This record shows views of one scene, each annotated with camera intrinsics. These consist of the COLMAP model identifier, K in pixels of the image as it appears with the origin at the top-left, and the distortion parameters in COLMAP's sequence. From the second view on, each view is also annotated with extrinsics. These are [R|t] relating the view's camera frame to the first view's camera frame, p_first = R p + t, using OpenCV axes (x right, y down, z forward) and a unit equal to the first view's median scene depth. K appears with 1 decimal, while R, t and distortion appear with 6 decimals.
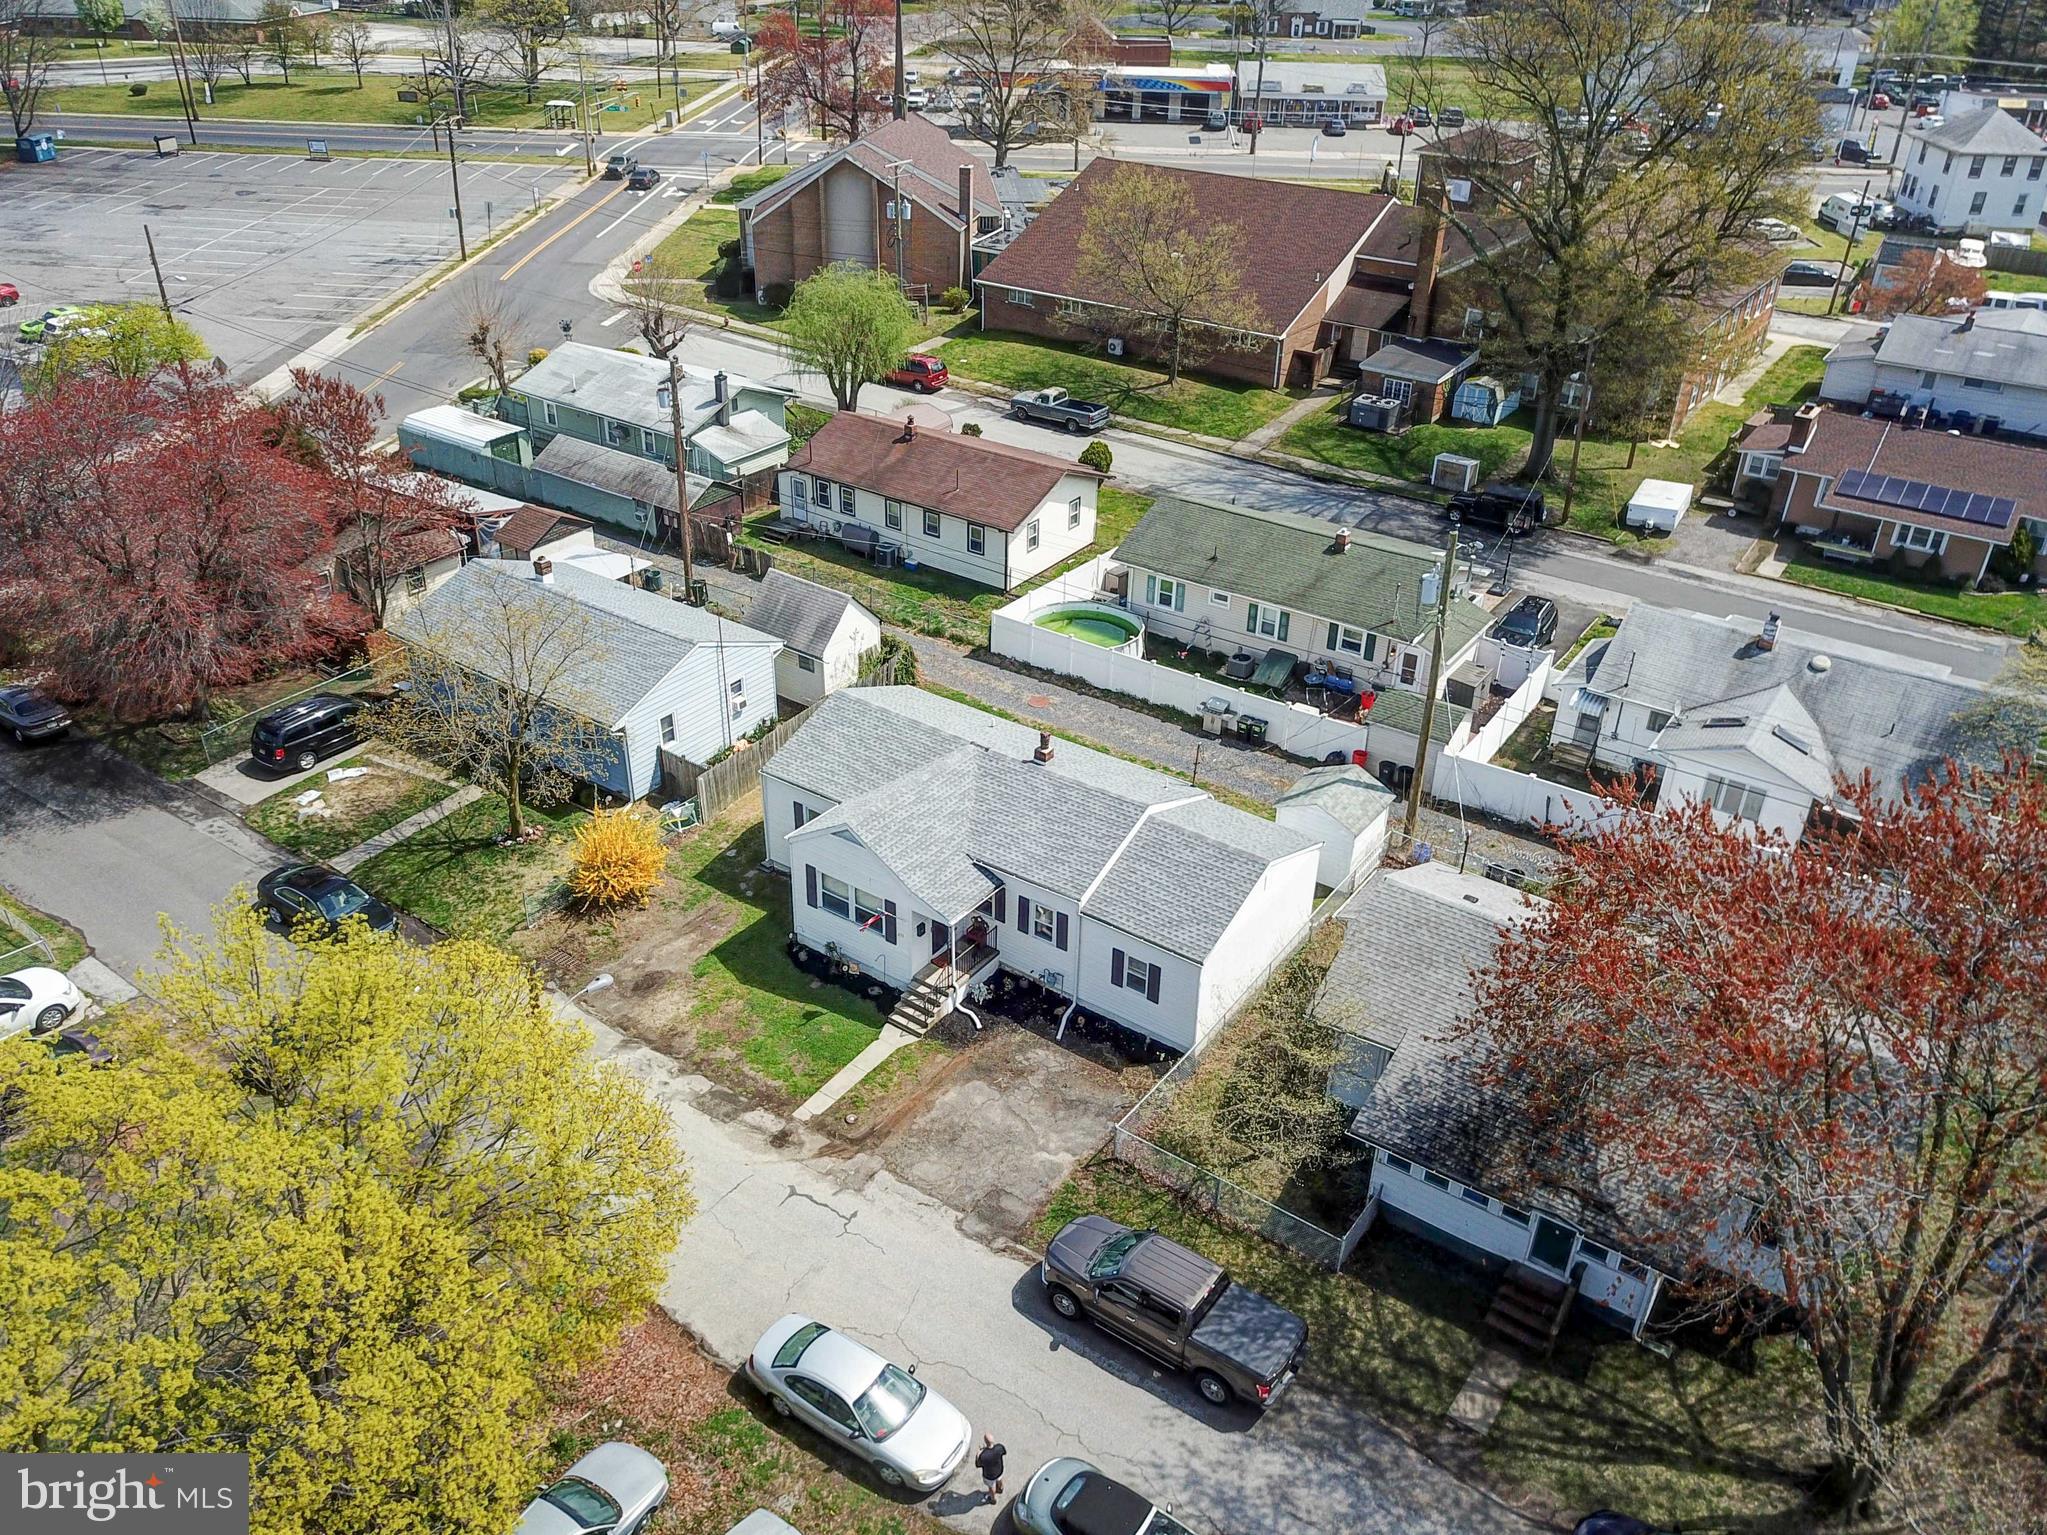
lens RADIAL K [[1554.0, 0, 1023.5], [0, 1554.0, 767.5], [0, 0, 1]] dist [0.000320, 0.001586]
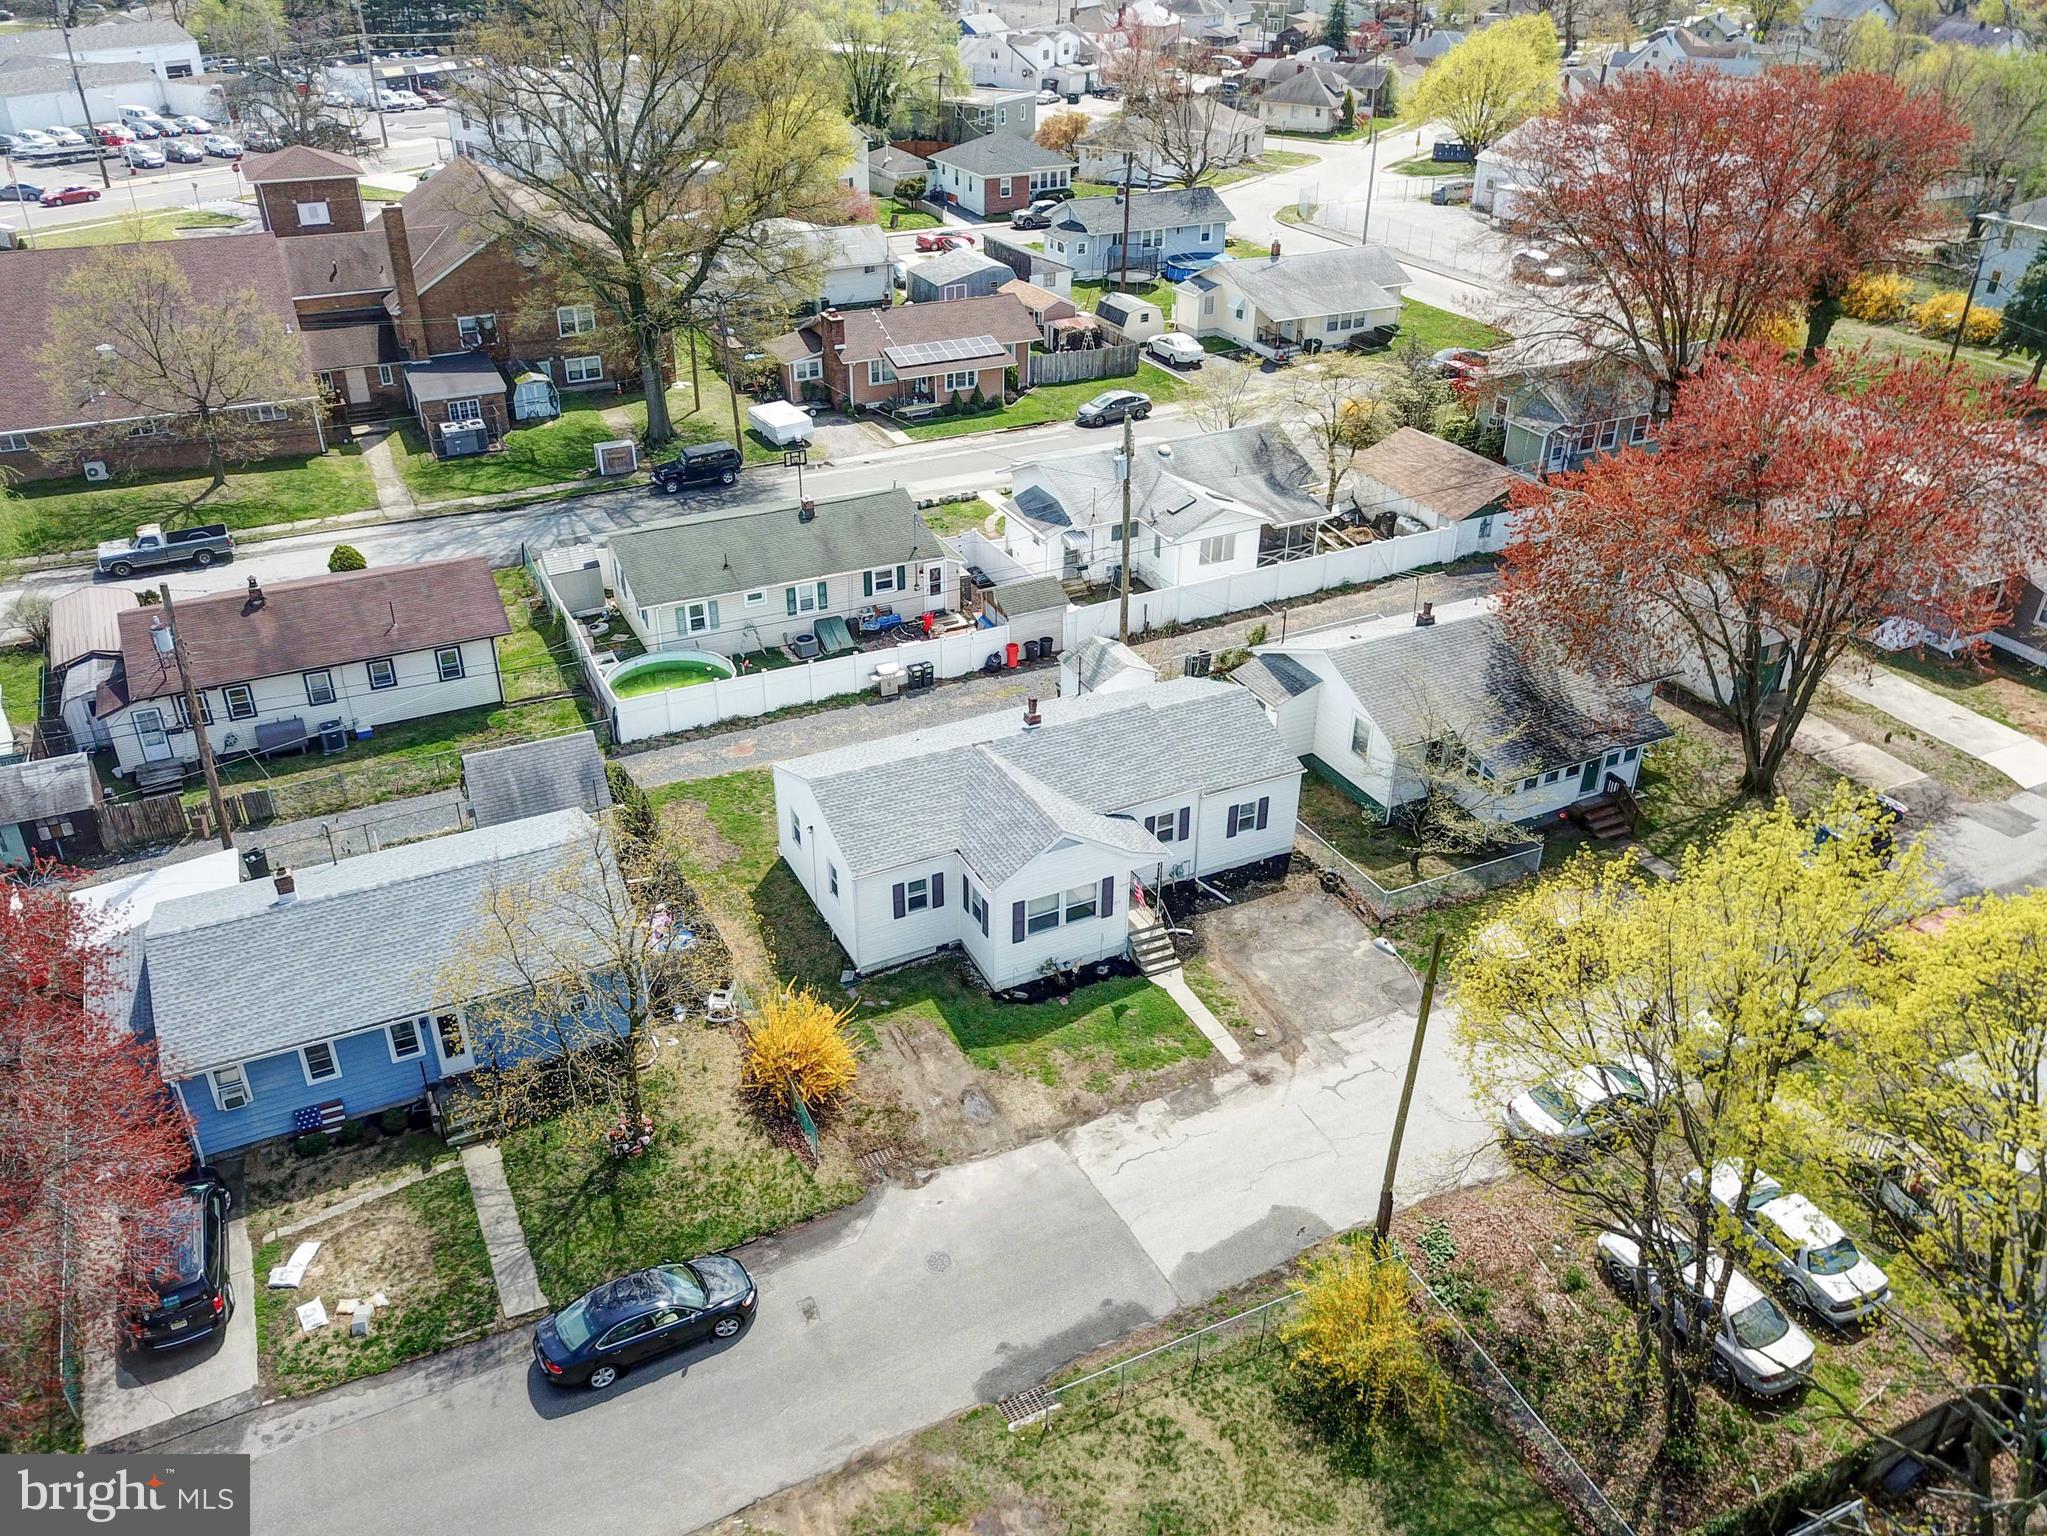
lens RADIAL K [[1531.2, 0, 988.3], [0, 1531.2, 770.0], [0, 0, 1]] dist [0.026087, -0.030057]
pose [[0.497003, -0.456895, 0.737723, -0.818030], [0.448577, 0.863028, 0.232294, -0.242595], [-0.742810, 0.215474, 0.633880, 0.363856]]
